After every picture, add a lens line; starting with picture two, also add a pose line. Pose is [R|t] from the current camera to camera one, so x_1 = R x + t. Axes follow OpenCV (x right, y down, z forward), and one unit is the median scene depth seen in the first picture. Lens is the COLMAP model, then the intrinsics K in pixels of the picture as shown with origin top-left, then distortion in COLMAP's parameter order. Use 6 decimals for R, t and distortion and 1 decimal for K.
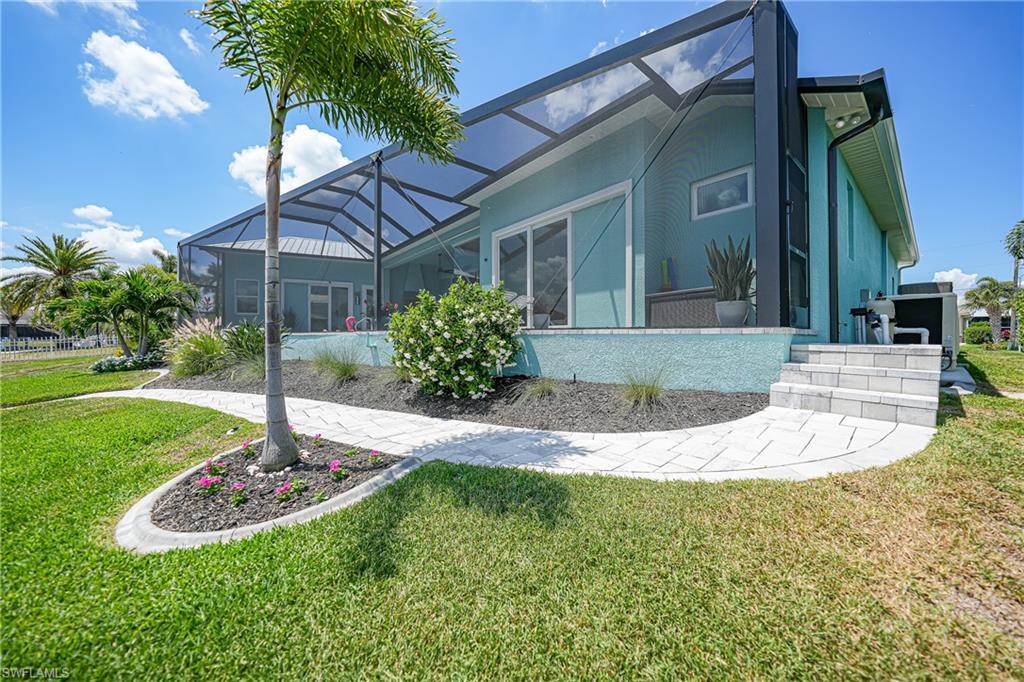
lens RADIAL K [[352.9, 0, 512.0], [0, 352.9, 341.0], [0, 0, 1]] dist [-0.036200, 0.007470]
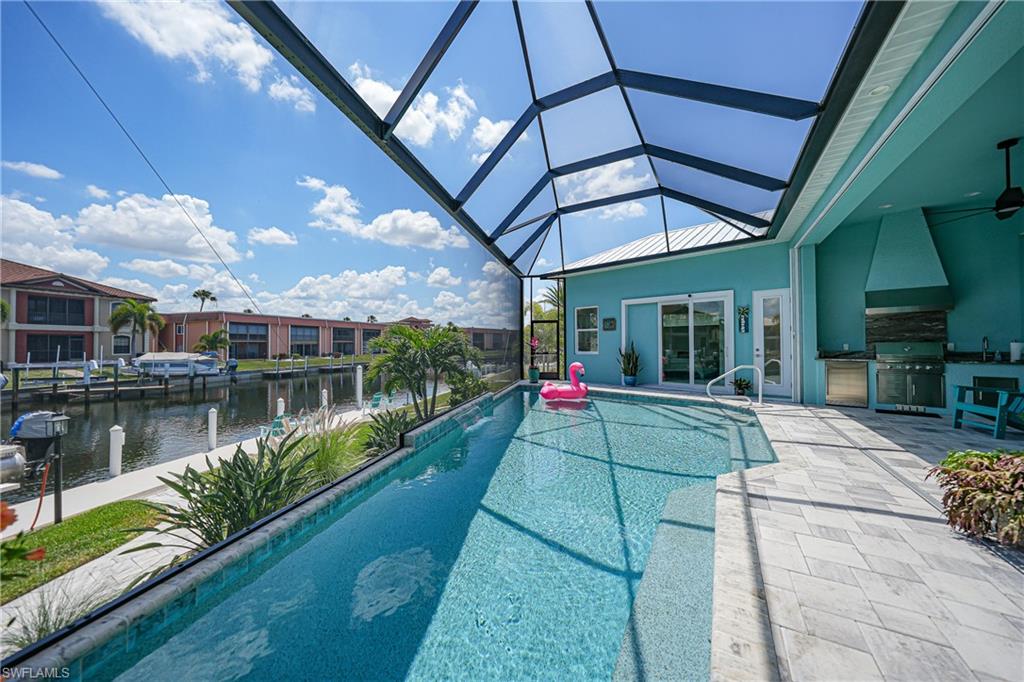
lens RADIAL K [[352.9, 0, 512.0], [0, 352.9, 341.0], [0, 0, 1]] dist [-0.036200, 0.007470]
pose [[0.342127, -0.011164, -0.939587, -0.428775], [-0.003449, 0.999908, -0.013136, -0.411704], [0.939647, 0.007735, 0.342057, 2.548426]]
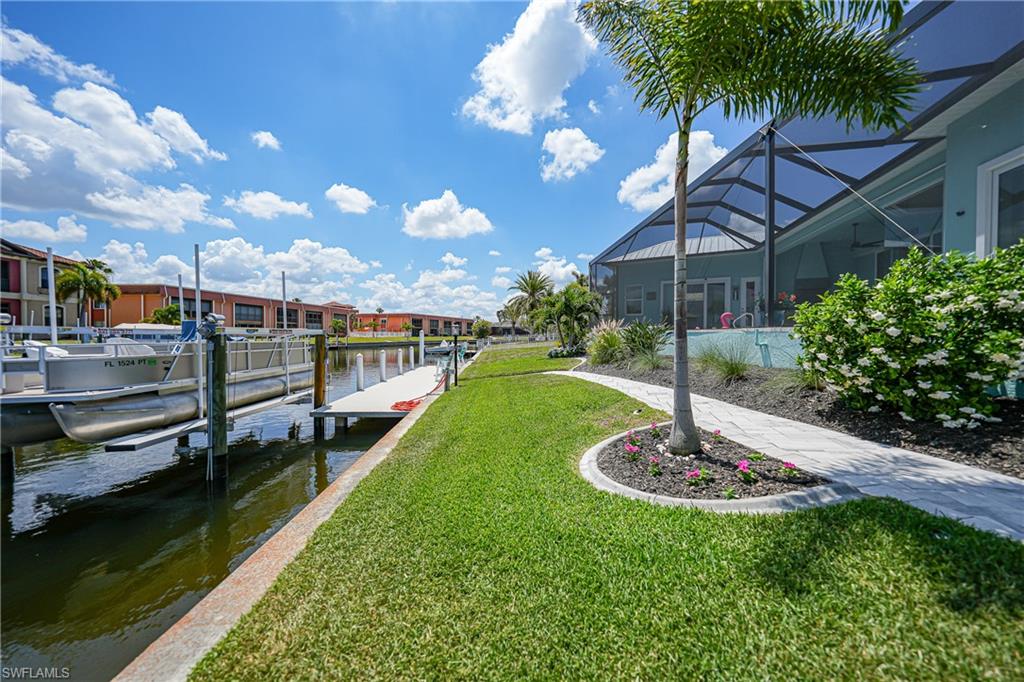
lens RADIAL K [[352.9, 0, 512.0], [0, 352.9, 341.0], [0, 0, 1]] dist [-0.036200, 0.007470]
pose [[0.561195, 0.016065, -0.827528, -0.043789], [-0.011090, 0.999868, 0.011889, 0.004310], [0.827609, 0.002505, 0.561299, -0.035961]]
